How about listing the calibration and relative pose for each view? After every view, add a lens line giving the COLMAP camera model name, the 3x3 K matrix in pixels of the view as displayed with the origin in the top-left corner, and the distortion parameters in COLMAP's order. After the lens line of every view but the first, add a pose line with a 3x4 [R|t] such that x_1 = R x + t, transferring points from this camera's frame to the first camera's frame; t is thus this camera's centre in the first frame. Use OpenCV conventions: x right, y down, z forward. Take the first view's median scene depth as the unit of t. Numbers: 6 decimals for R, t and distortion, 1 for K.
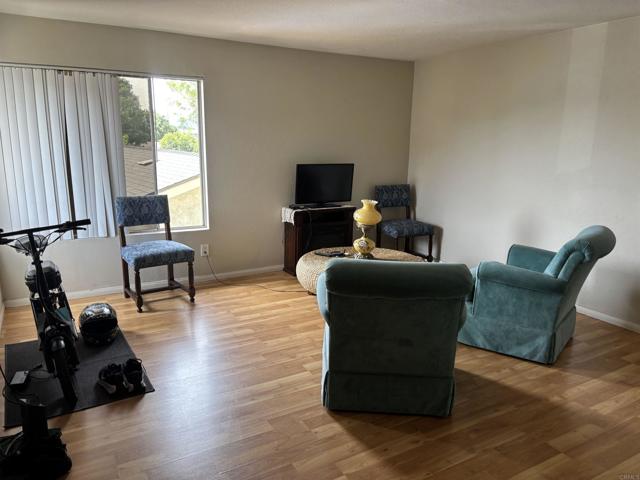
lens RADIAL K [[479.0, 0, 324.8], [0, 479.0, 239.4], [0, 0, 1]] dist [0.028667, -0.009656]
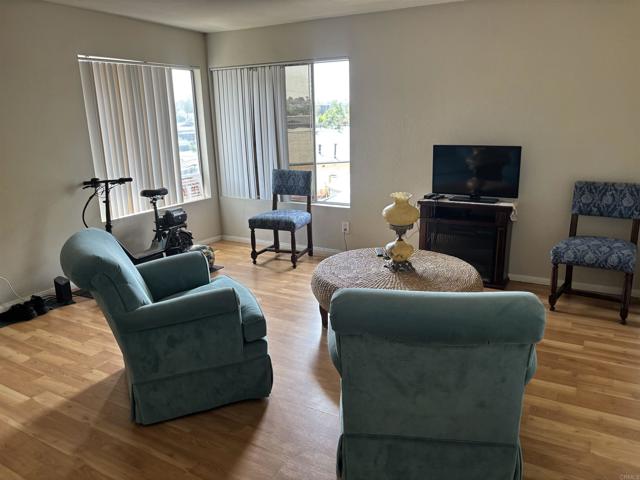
lens RADIAL K [[479.0, 0, 324.1], [0, 479.0, 239.8], [0, 0, 1]] dist [0.028667, -0.009656]
pose [[0.511034, 0.184912, -0.839436, 0.663541], [-0.157281, 0.980215, 0.120173, -0.076345], [0.845049, 0.070615, 0.530006, 0.471600]]
